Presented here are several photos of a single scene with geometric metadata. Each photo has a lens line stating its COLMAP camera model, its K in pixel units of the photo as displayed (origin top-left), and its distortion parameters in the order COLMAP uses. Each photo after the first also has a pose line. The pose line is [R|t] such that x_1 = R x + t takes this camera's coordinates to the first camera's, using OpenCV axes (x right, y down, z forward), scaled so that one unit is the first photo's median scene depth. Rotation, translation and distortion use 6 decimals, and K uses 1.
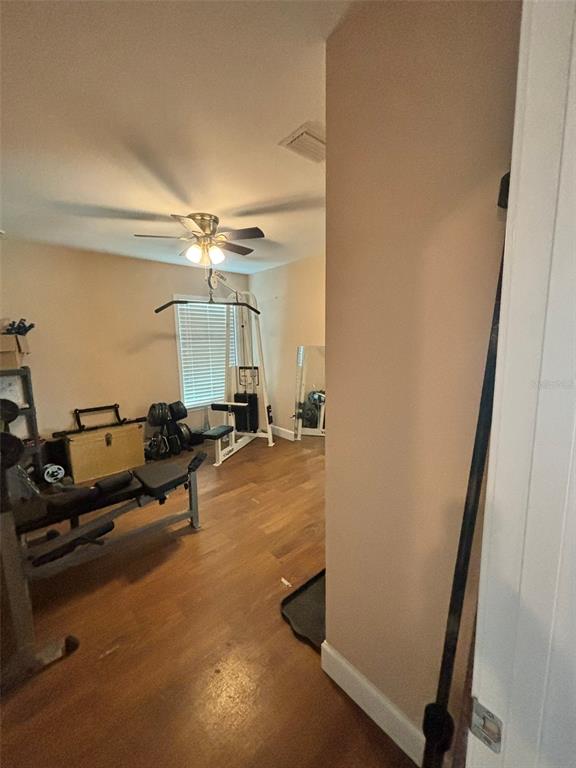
lens RADIAL K [[306.8, 0, 289.9], [0, 306.8, 383.2], [0, 0, 1]] dist [-0.003104, -0.000102]
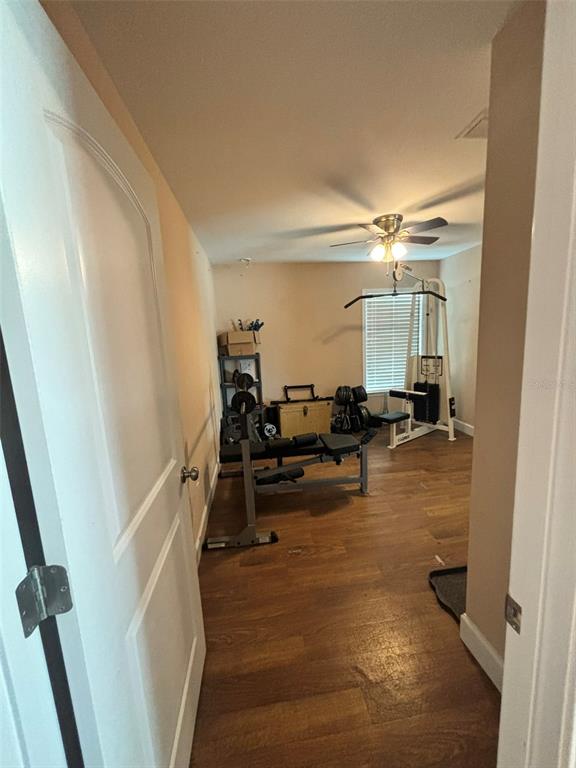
lens RADIAL K [[306.8, 0, 289.9], [0, 306.8, 383.2], [0, 0, 1]] dist [-0.003104, -0.000102]
pose [[0.823166, 0.066554, -0.563887, 0.069707], [-0.048815, 0.997725, 0.046498, 0.012527], [0.565699, -0.010749, 0.824542, -0.089482]]
